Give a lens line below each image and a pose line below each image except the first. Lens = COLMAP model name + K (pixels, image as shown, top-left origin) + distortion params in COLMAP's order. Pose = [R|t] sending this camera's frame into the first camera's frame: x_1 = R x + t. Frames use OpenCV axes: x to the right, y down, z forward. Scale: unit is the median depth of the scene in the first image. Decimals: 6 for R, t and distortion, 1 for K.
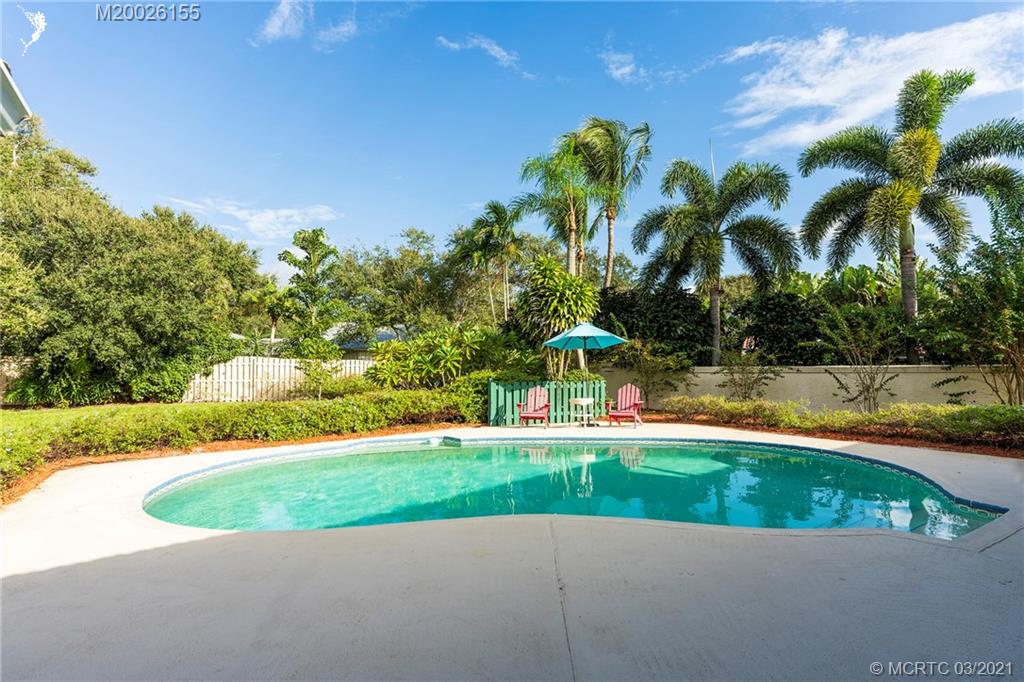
lens RADIAL K [[486.7, 0, 512.0], [0, 486.7, 341.0], [0, 0, 1]] dist [-0.000509, -0.000075]
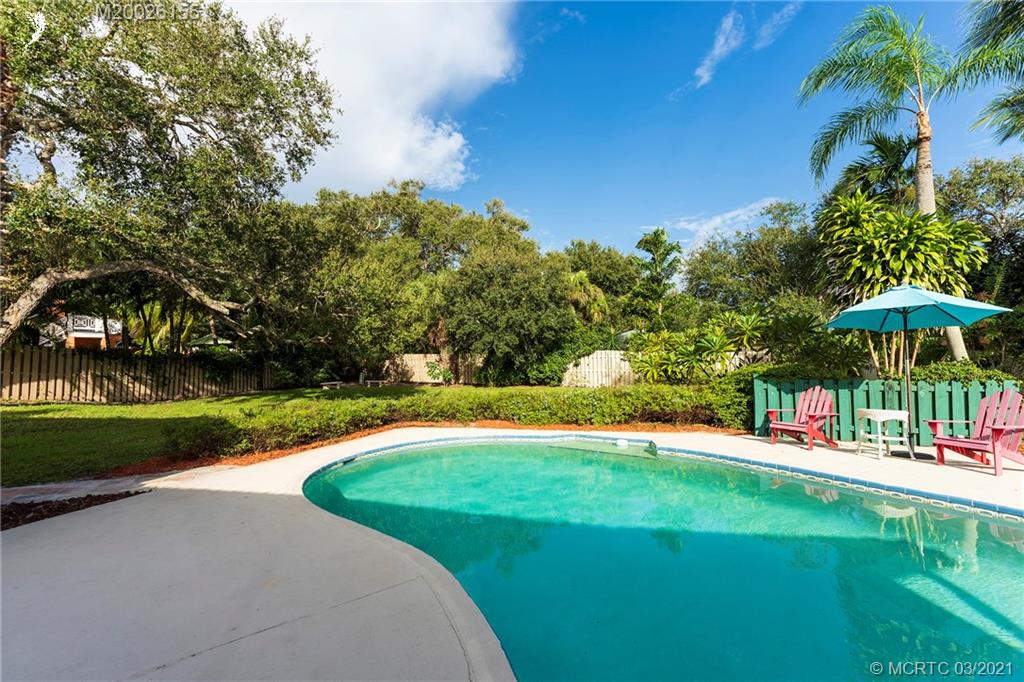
lens RADIAL K [[435.5, 0, 512.0], [0, 435.5, 341.0], [0, 0, 1]] dist [0.003169, -0.000418]
pose [[0.631326, -0.039351, -0.774519, 0.195247], [0.052338, 0.998597, -0.008074, 0.007482], [0.773750, -0.035439, 0.632500, 0.201926]]
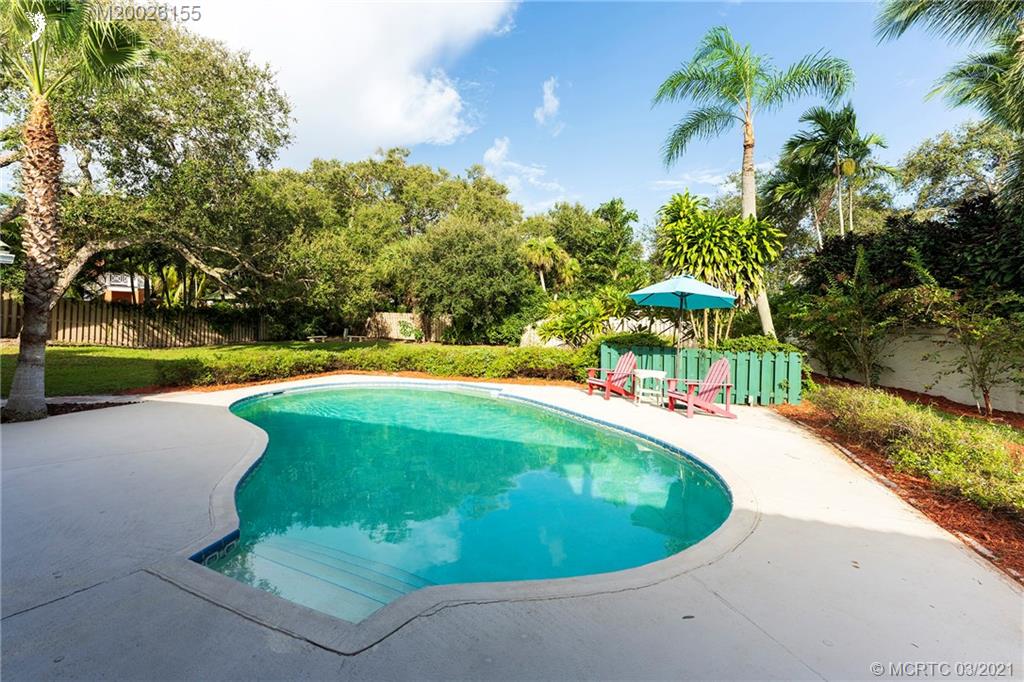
lens RADIAL K [[447.6, 0, 468.9], [0, 447.6, 314.6], [0, 0, 1]] dist [0.002210, 0.000276]
pose [[0.534486, 0.003162, -0.845171, 0.428433], [0.029193, 0.999327, 0.022201, -0.000366], [0.844673, -0.036539, 0.534034, 0.243996]]
